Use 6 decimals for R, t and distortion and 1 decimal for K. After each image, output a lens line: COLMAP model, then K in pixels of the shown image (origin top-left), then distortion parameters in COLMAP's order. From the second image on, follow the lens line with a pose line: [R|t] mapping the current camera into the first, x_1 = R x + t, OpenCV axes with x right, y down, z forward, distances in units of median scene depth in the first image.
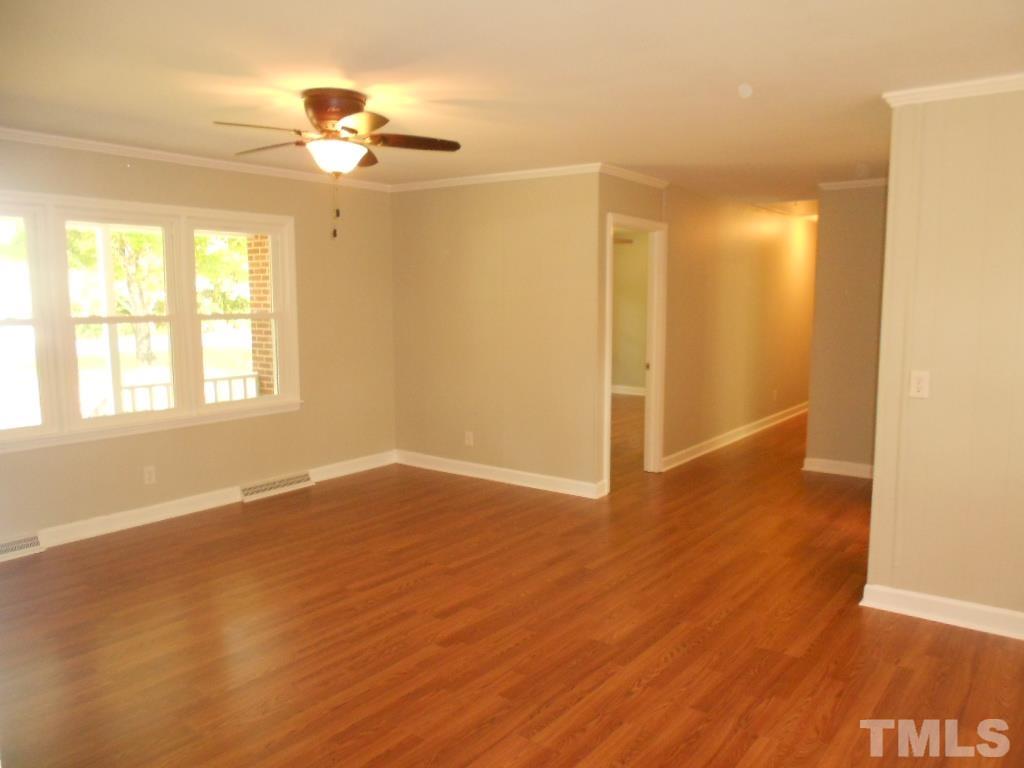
lens RADIAL K [[771.6, 0, 512.0], [0, 771.6, 384.0], [0, 0, 1]] dist [-0.014731, -0.005340]
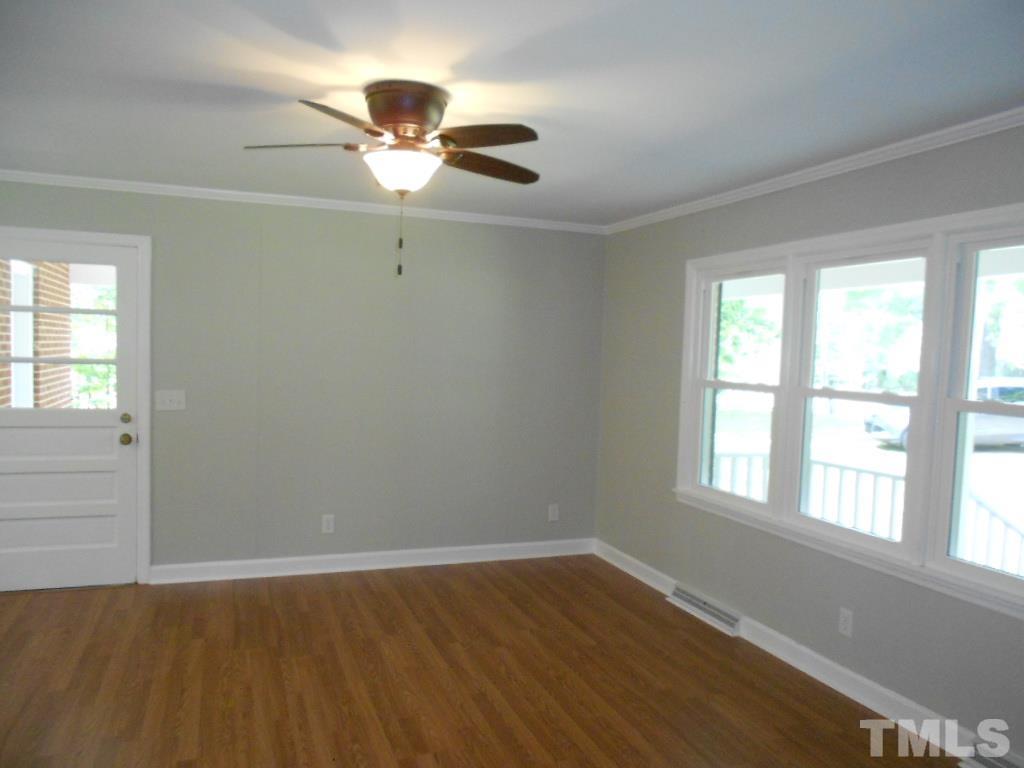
lens RADIAL K [[771.6, 0, 512.0], [0, 771.6, 384.0], [0, 0, 1]] dist [-0.014731, -0.005340]
pose [[-0.541125, 0.017794, -0.840754, 0.266126], [-0.125653, 0.986842, 0.101758, -0.125138], [0.831502, 0.160707, -0.531769, 1.094468]]
